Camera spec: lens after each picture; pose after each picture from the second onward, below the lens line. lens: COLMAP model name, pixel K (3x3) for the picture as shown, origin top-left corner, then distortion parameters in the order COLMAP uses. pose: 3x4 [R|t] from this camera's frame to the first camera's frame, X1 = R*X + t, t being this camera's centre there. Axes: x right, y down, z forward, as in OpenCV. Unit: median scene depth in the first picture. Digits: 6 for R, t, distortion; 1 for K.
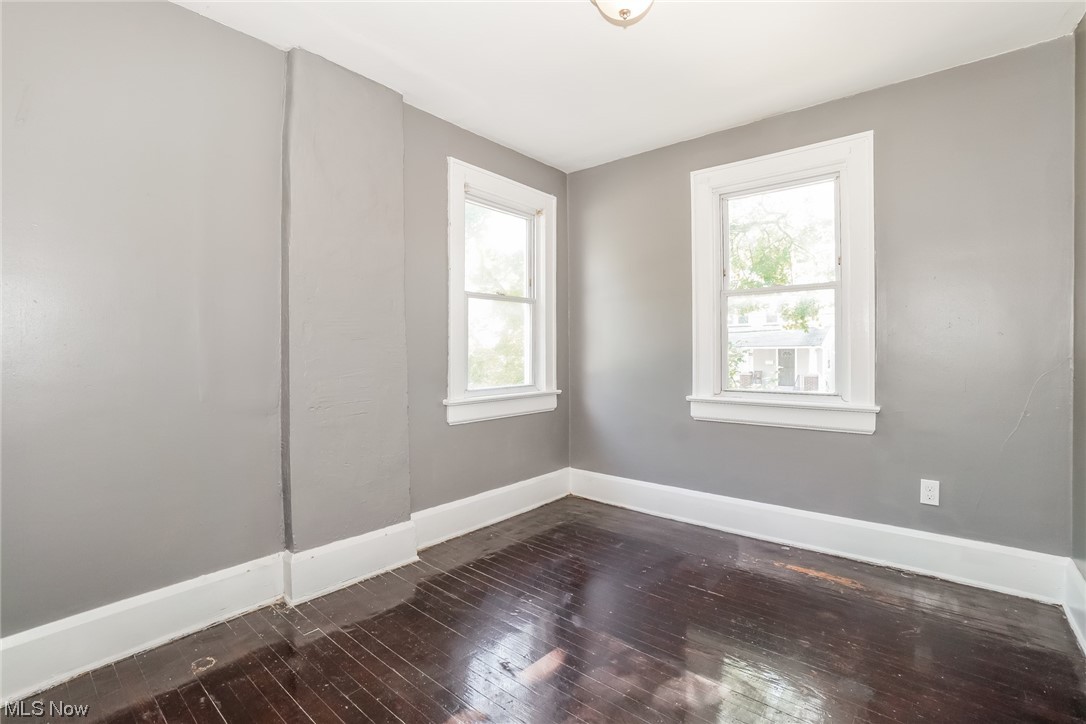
lens RADIAL K [[489.6, 0, 534.8], [0, 489.6, 333.7], [0, 0, 1]] dist [-0.057542, 0.018749]
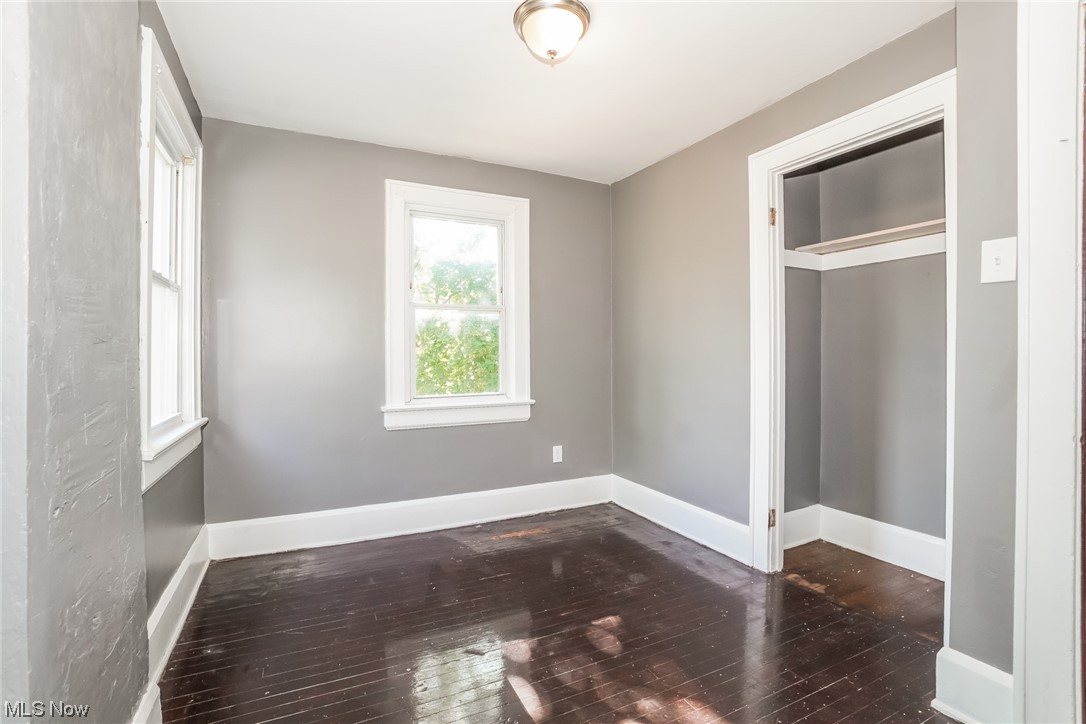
lens RADIAL K [[489.6, 0, 534.8], [0, 489.6, 333.7], [0, 0, 1]] dist [-0.057542, 0.018749]
pose [[0.409405, 0.043360, 0.911322, -0.555216], [-0.022673, 0.999045, -0.037348, 0.014436], [-0.912071, -0.005372, 0.409998, 0.399701]]
